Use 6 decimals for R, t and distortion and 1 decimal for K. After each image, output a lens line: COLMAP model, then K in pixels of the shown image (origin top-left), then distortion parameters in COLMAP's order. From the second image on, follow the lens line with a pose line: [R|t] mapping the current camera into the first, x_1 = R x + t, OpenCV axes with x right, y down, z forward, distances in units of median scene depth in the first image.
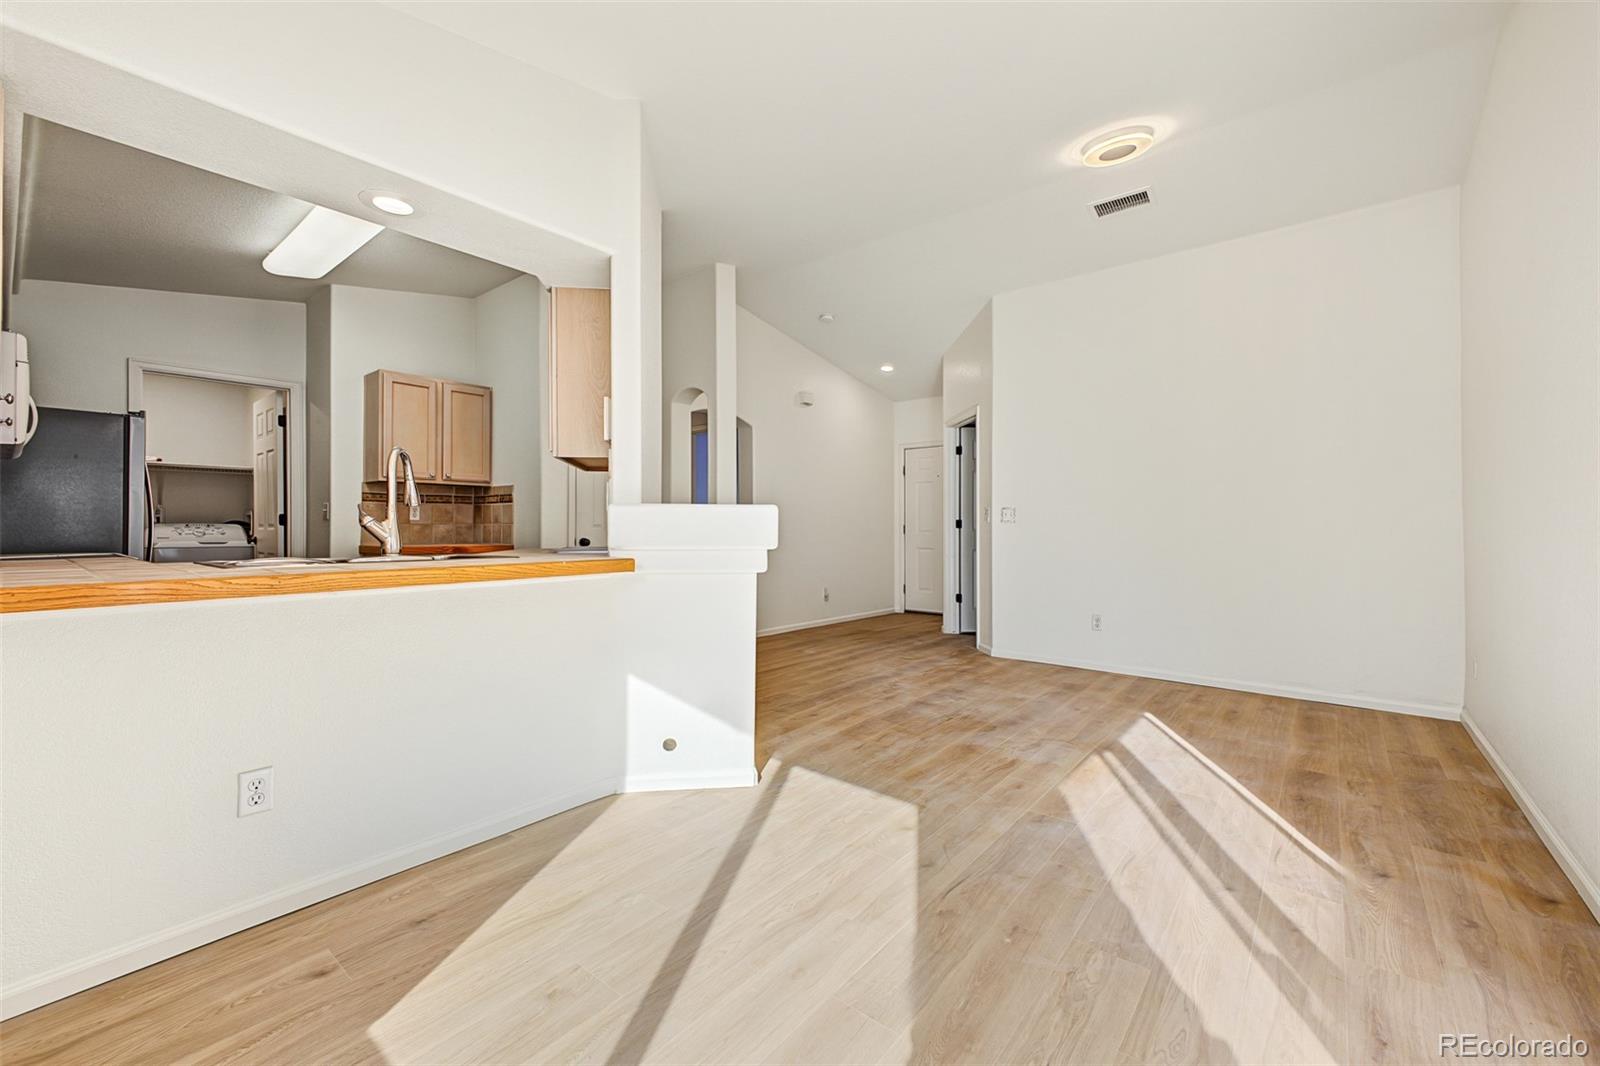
lens RADIAL K [[643.1, 0, 794.7], [0, 643.1, 527.0], [0, 0, 1]] dist [0.009169, -0.000496]
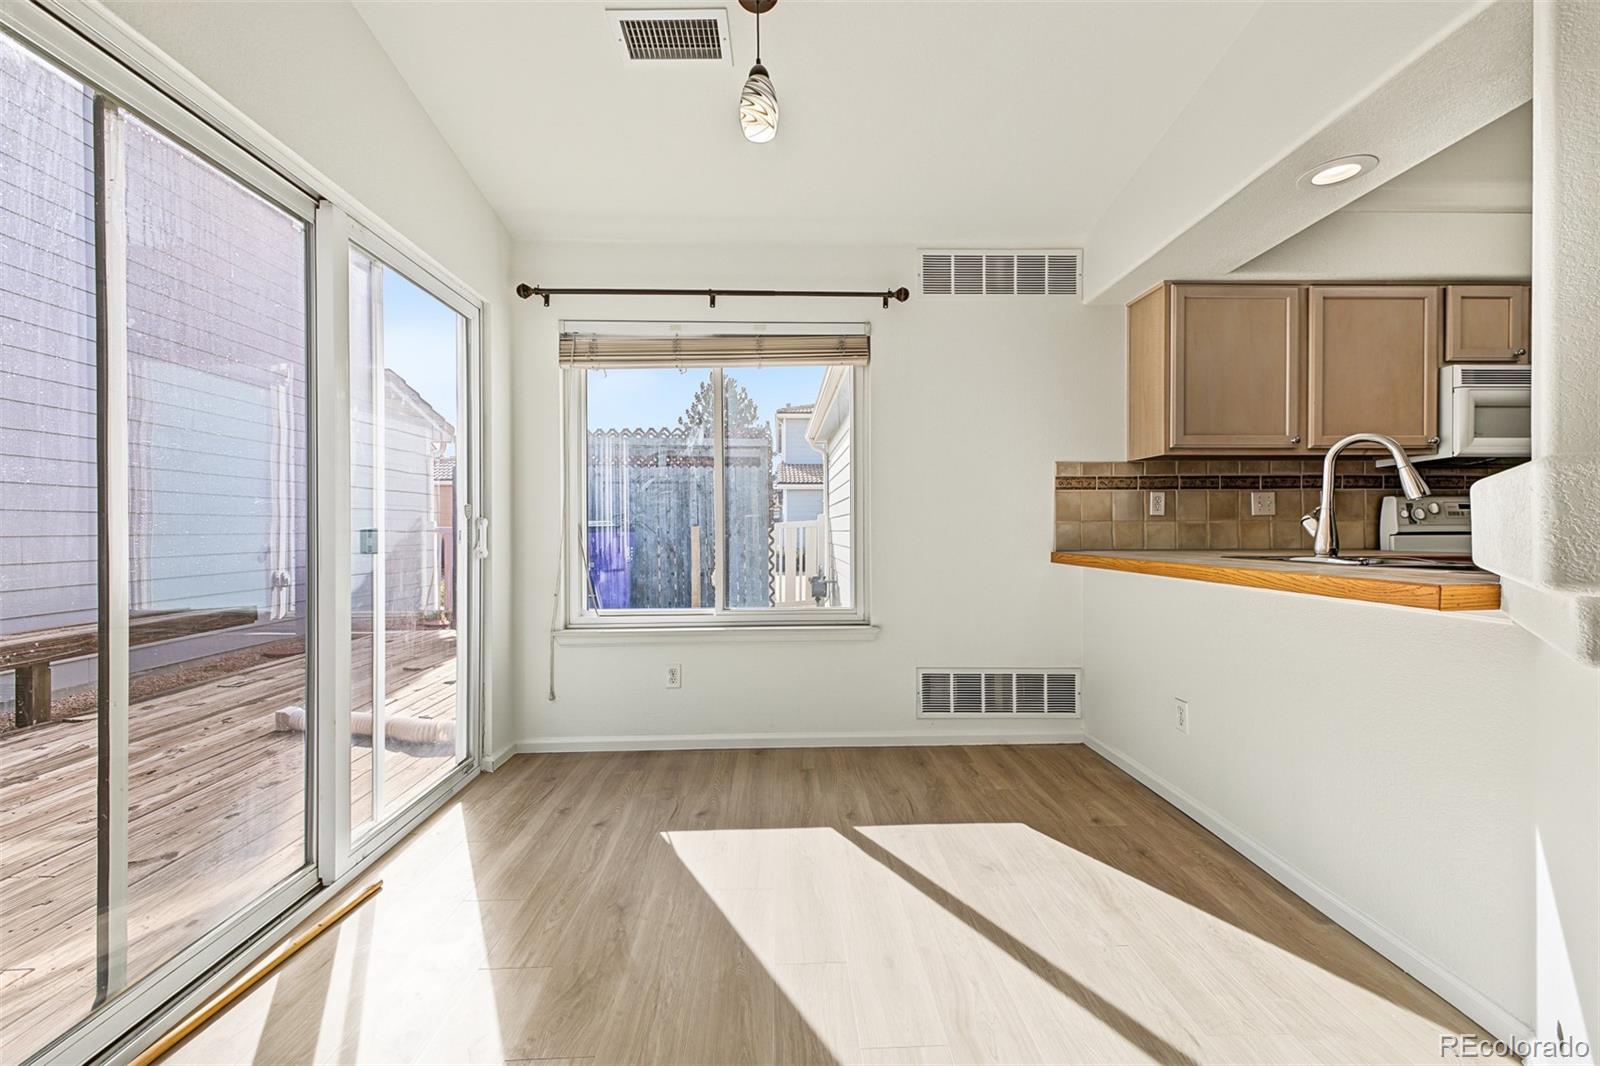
lens RADIAL K [[641.7, 0, 806.1], [0, 641.7, 525.6], [0, 0, 1]] dist [0.023953, -0.008424]
pose [[-0.744008, 0.001420, -0.668170, 0.257939], [0.005079, 0.999981, -0.003531, -0.000592], [0.668152, -0.006020, -0.744001, 0.547838]]
